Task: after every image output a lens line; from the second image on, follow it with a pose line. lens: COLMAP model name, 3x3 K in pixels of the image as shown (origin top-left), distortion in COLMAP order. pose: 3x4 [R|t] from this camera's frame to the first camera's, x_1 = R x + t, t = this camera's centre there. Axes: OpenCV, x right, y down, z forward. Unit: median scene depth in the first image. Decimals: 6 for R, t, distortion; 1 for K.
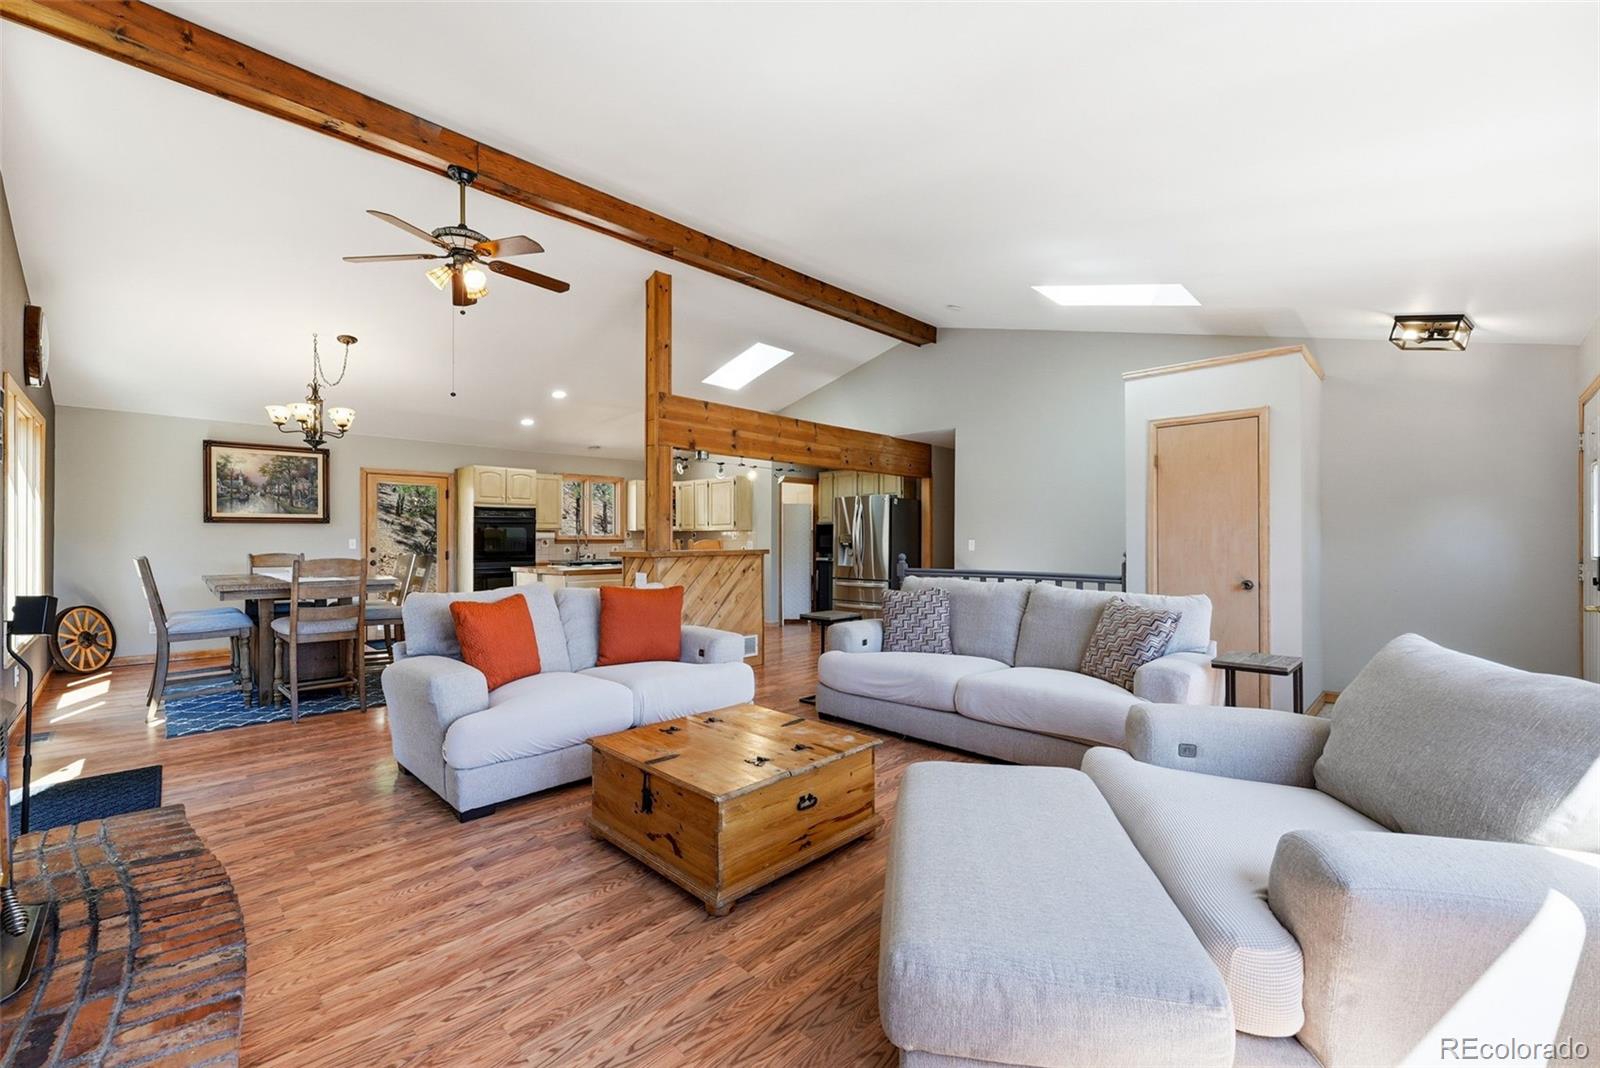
lens RADIAL K [[673.5, 0, 790.3], [0, 673.5, 539.6], [0, 0, 1]] dist [0.001213, -0.000054]
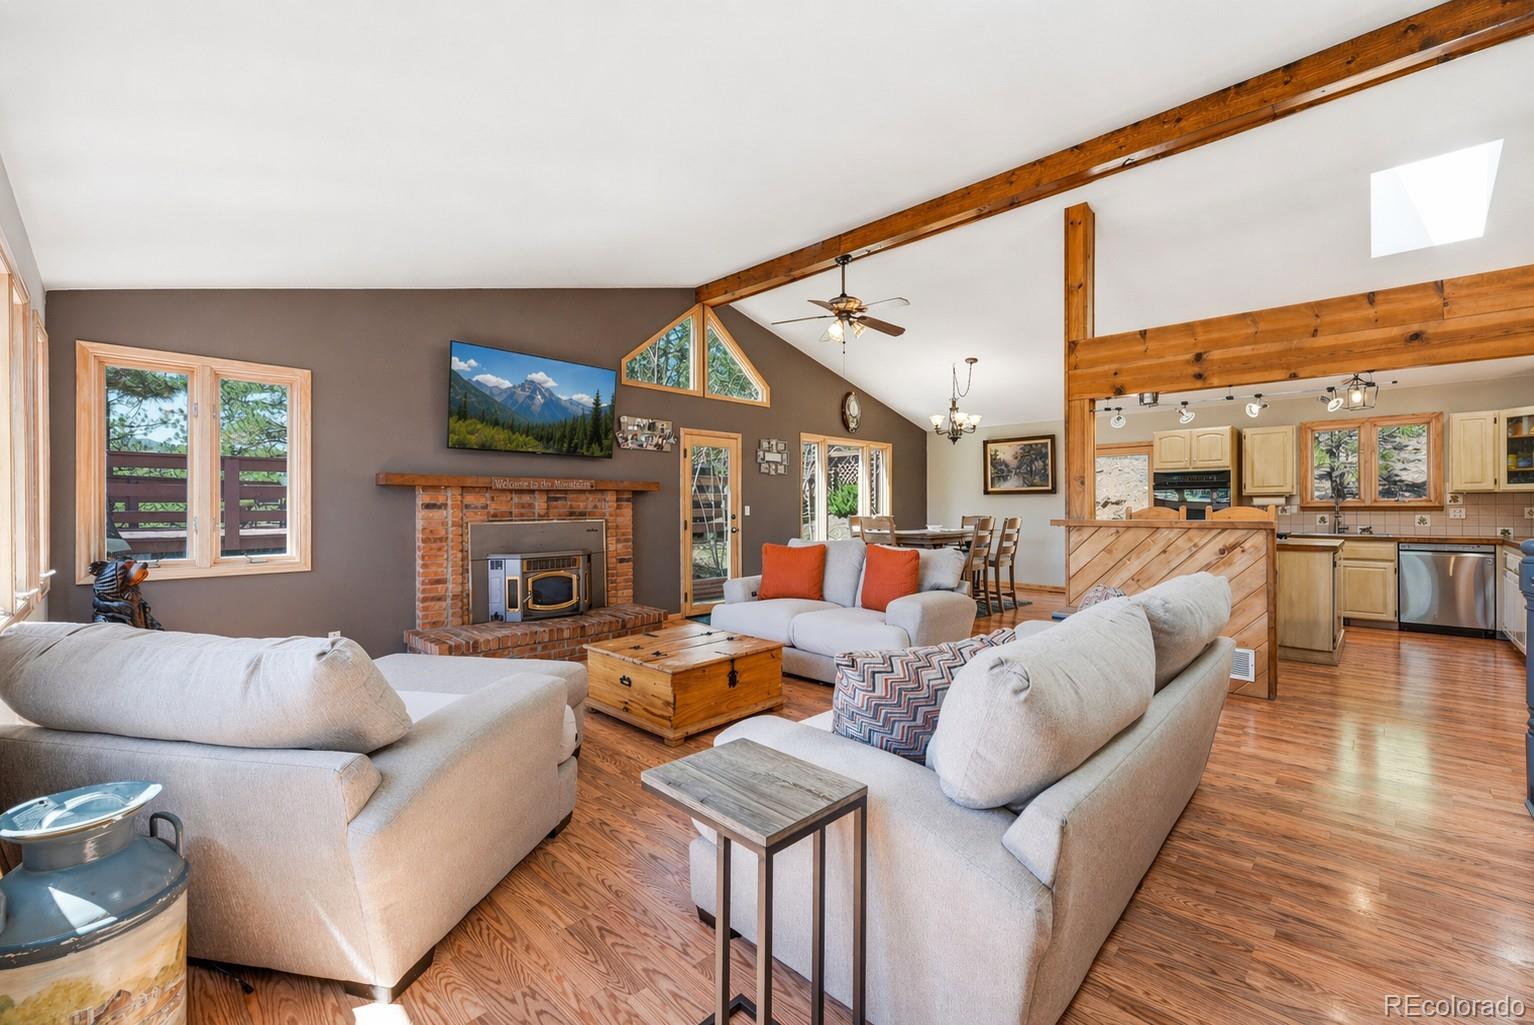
lens RADIAL K [[627.7, 0, 766.3], [0, 627.7, 512.5], [0, 0, 1]] dist [-0.003366, 0.000693]
pose [[0.006987, 0.009661, -0.999929, 0.595901], [0.000600, 0.999953, 0.009665, 0.000156], [0.999975, -0.000668, 0.006981, 0.546797]]
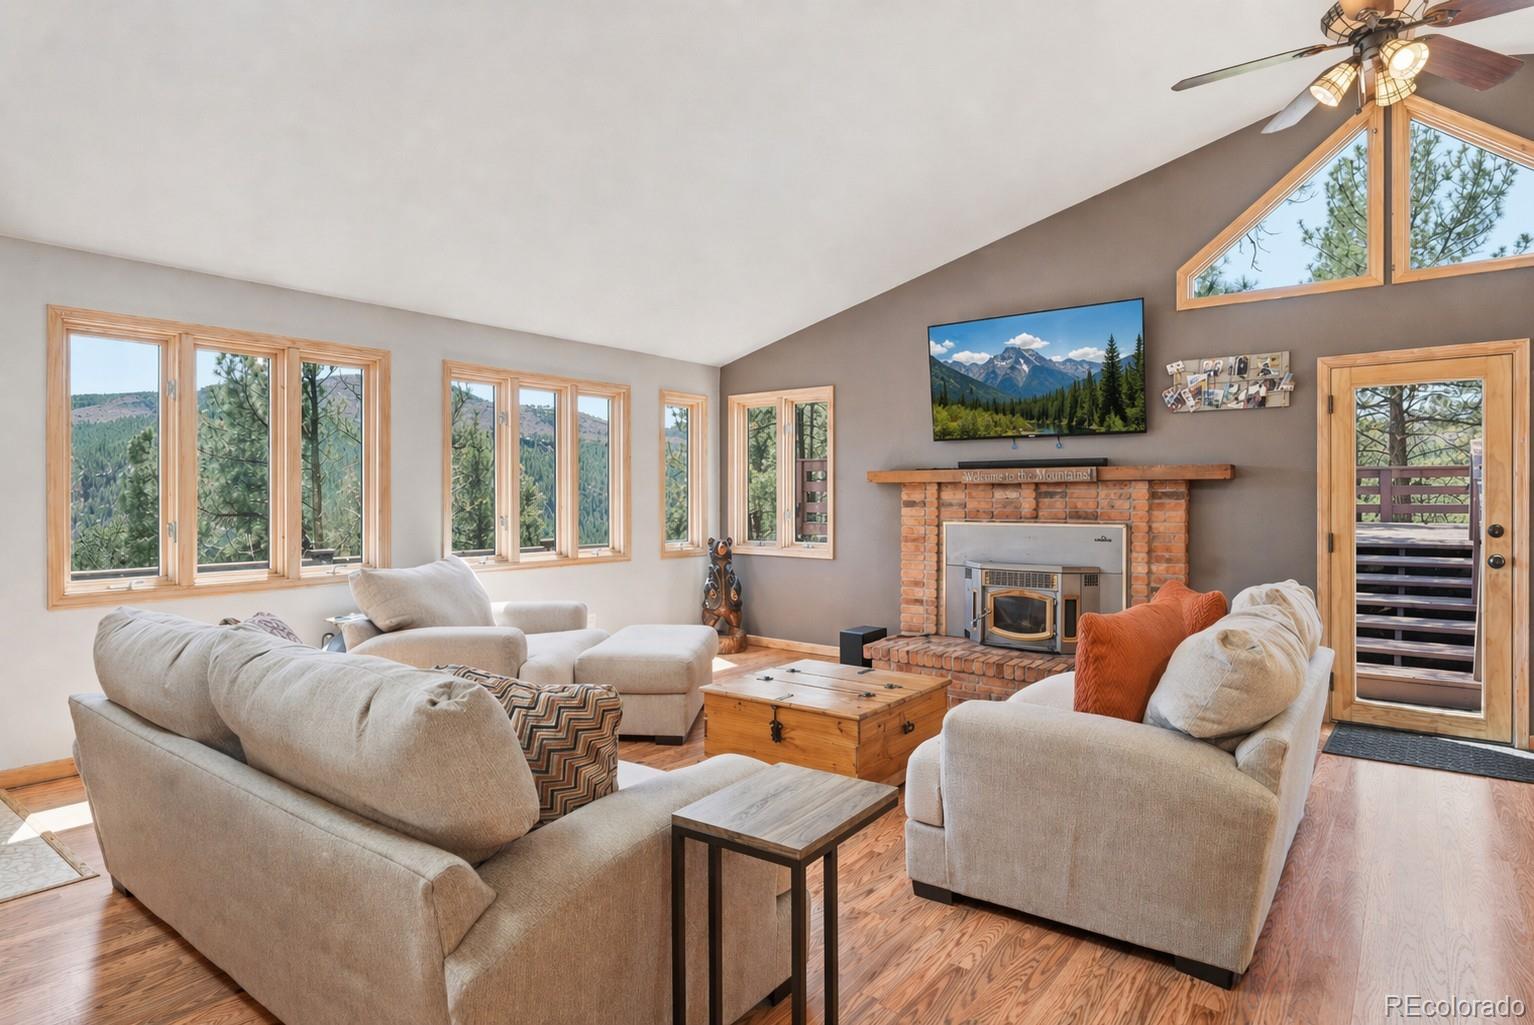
lens RADIAL K [[850.8, 0, 774.9], [0, 850.8, 495.1], [0, 0, 1]] dist [0.012024, -0.004514]
pose [[-0.993109, -0.002458, -0.117166, 0.094706], [-0.002224, 0.999995, -0.002125, -0.008019], [0.117171, -0.001850, -0.993110, 1.125212]]
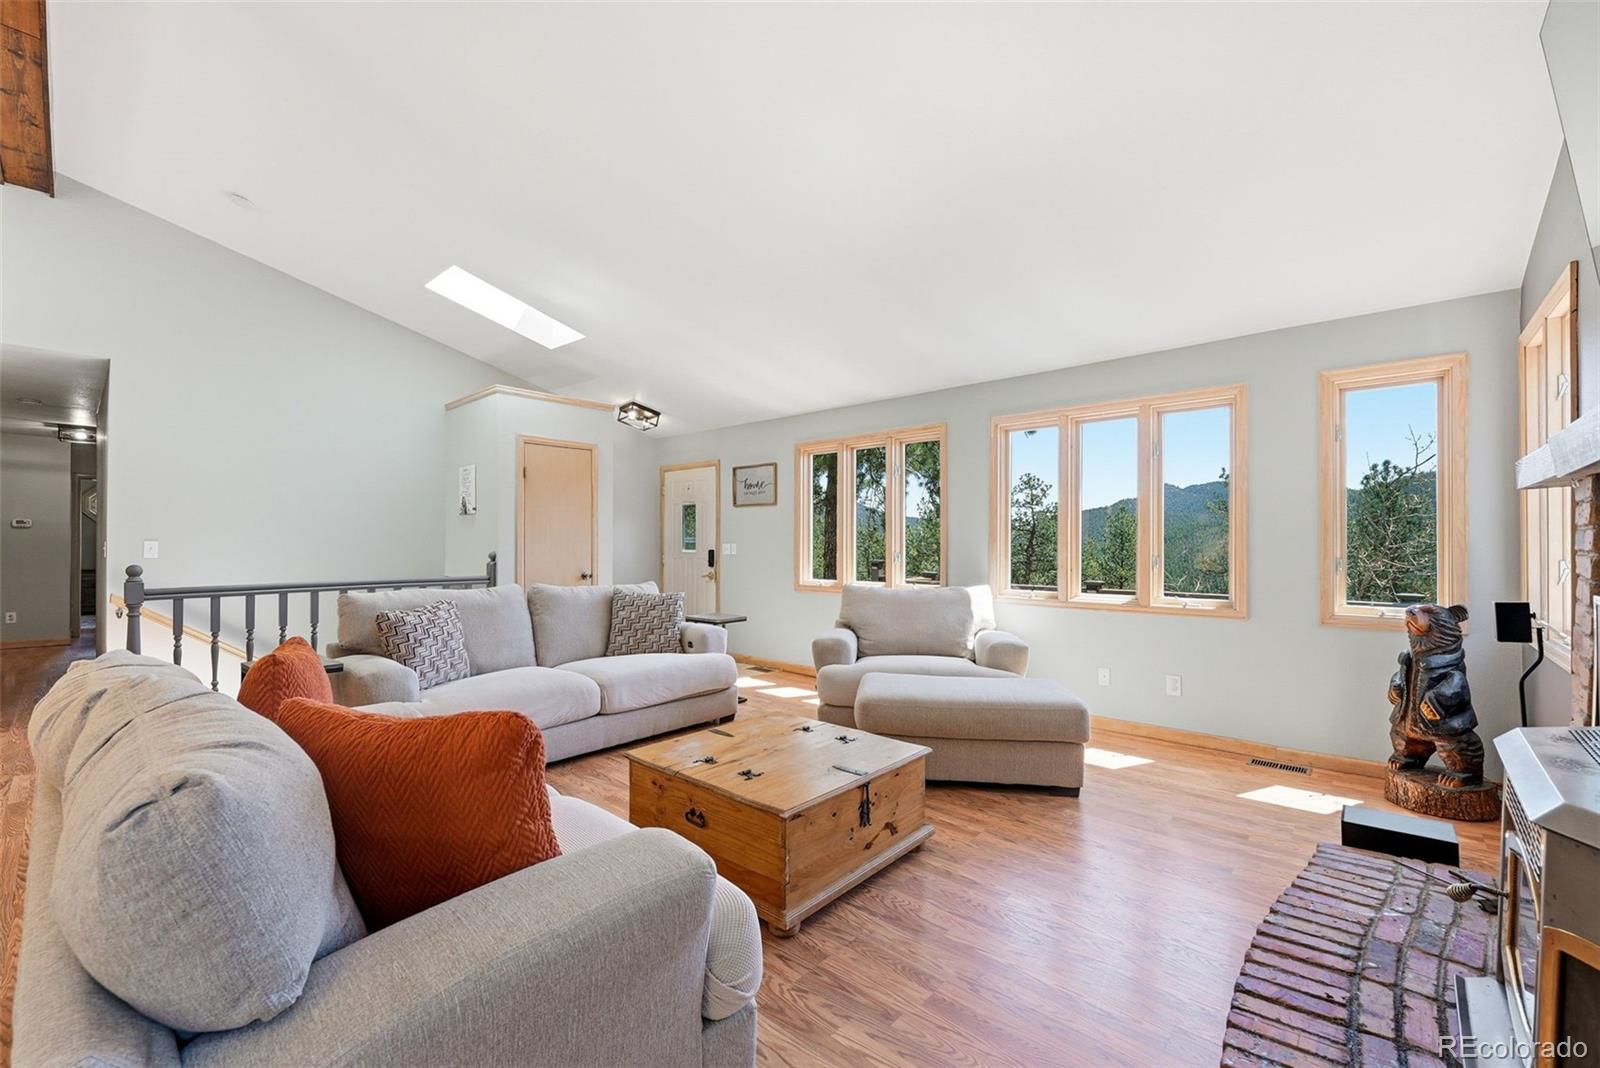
lens RADIAL K [[648.0, 0, 840.2], [0, 648.0, 550.6], [0, 0, 1]] dist [-0.032198, -0.000801]
pose [[-0.113094, -0.000336, 0.993584, -0.451204], [-0.004825, 0.999988, -0.000211, 0.009681], [-0.993573, -0.004818, -0.113094, 0.466932]]
